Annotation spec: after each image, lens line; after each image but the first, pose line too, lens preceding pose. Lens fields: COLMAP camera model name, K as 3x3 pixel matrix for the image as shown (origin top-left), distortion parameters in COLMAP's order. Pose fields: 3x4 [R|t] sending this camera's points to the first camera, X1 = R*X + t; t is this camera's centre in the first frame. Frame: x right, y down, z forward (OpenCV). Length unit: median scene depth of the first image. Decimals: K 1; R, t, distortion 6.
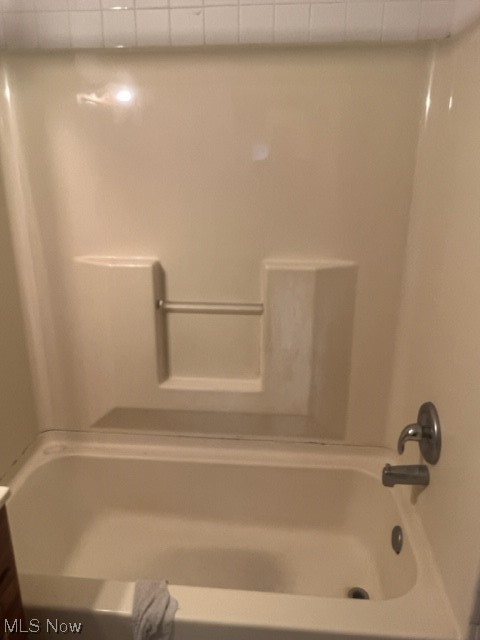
lens RADIAL K [[484.3, 0, 226.4], [0, 484.3, 316.8], [0, 0, 1]] dist [-0.003932, -0.004867]
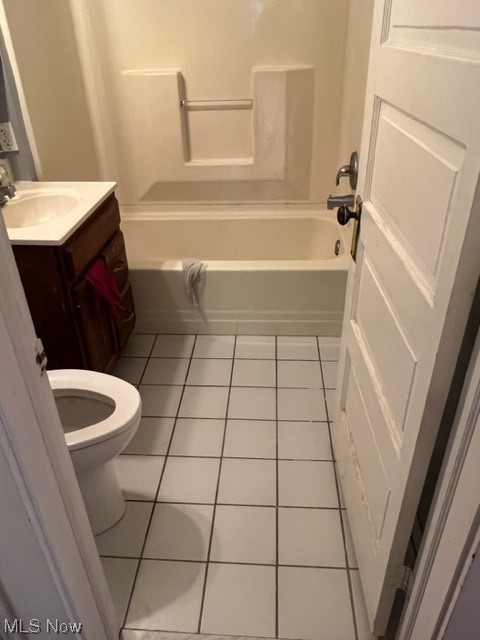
lens RADIAL K [[484.3, 0, 226.4], [0, 484.3, 316.8], [0, 0, 1]] dist [-0.003932, -0.004867]
pose [[0.999294, -0.037056, -0.006116, -0.019014], [0.037480, 0.973501, 0.225589, 0.279005], [-0.002405, -0.225659, 0.974203, -0.587938]]
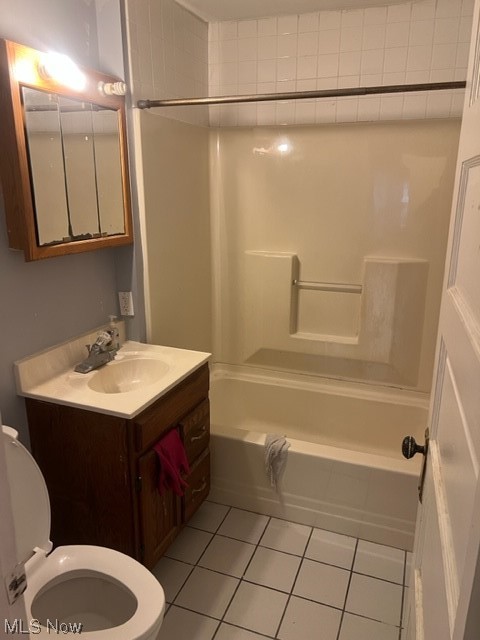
lens RADIAL K [[476.9, 0, 240.0], [0, 476.9, 320.0], [0, 0, 1]] dist [0.087903, -0.101569]
pose [[0.964038, 0.074981, -0.254967, 0.096553], [-0.087282, 0.995487, -0.037262, 0.169161], [0.251022, 0.058176, 0.966232, -0.543601]]
